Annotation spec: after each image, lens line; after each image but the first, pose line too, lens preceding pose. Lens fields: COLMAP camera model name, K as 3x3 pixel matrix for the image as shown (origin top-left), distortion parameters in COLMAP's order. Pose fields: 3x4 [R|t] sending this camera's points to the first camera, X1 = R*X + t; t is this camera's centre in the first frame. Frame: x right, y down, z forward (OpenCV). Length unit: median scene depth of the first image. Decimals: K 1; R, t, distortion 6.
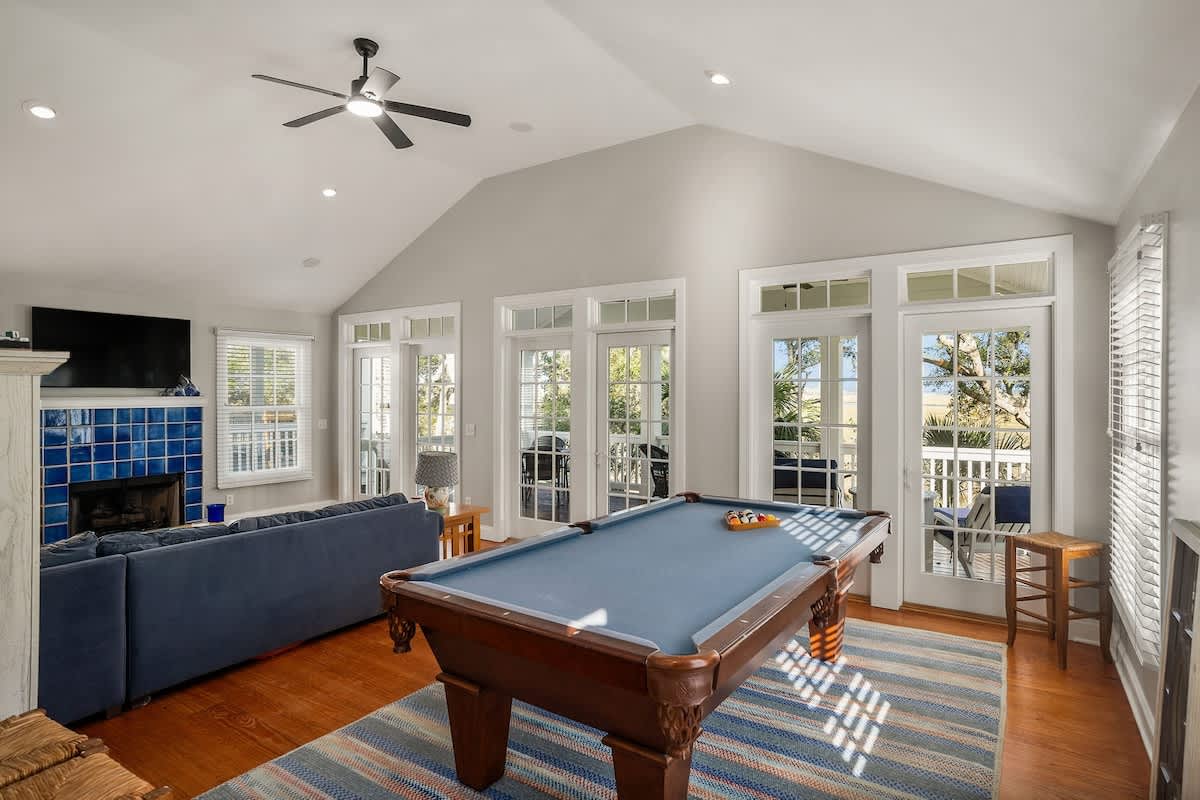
lens RADIAL K [[636.2, 0, 605.0], [0, 636.2, 392.3], [0, 0, 1]] dist [-0.007201, 0.001241]
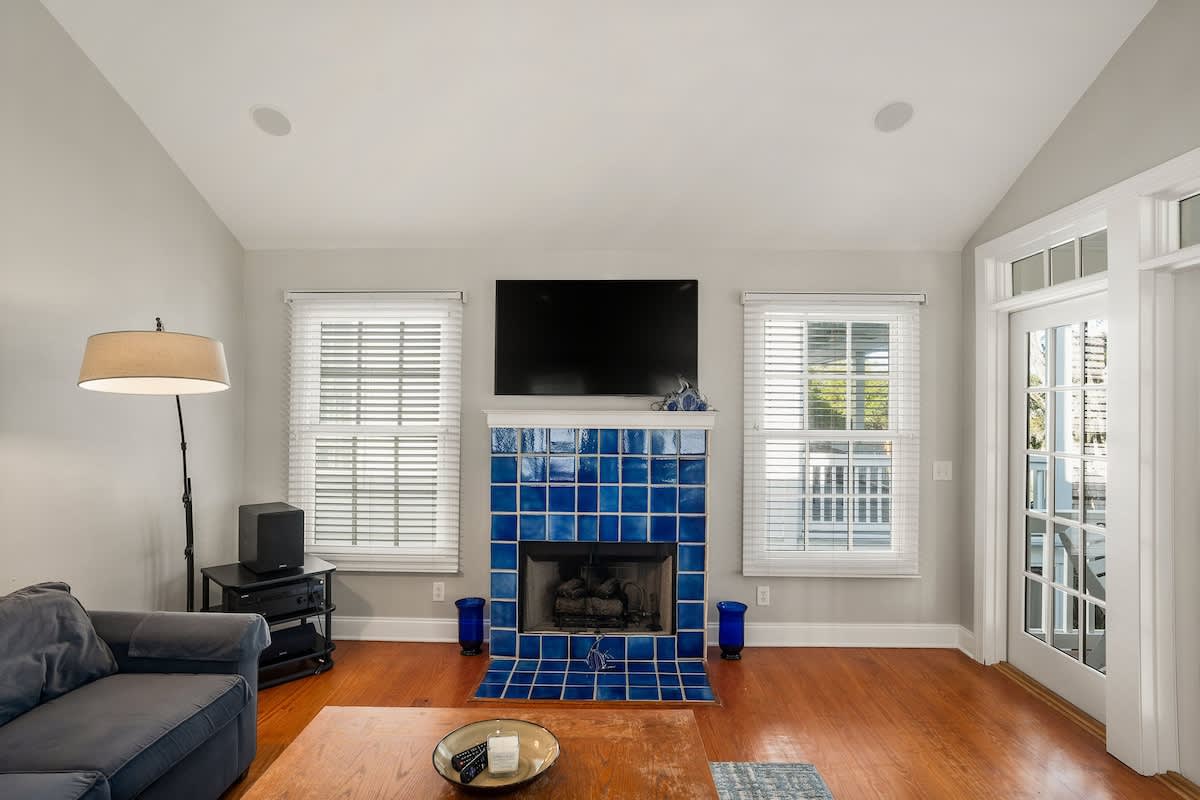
lens RADIAL K [[636.2, 0, 603.1], [0, 636.2, 398.1], [0, 0, 1]] dist [-0.007201, 0.001241]
pose [[0.549758, -0.006137, -0.835301, -0.203877], [-0.009548, 0.999862, -0.013630, 0.003036], [0.835269, 0.015469, 0.549623, 0.586938]]
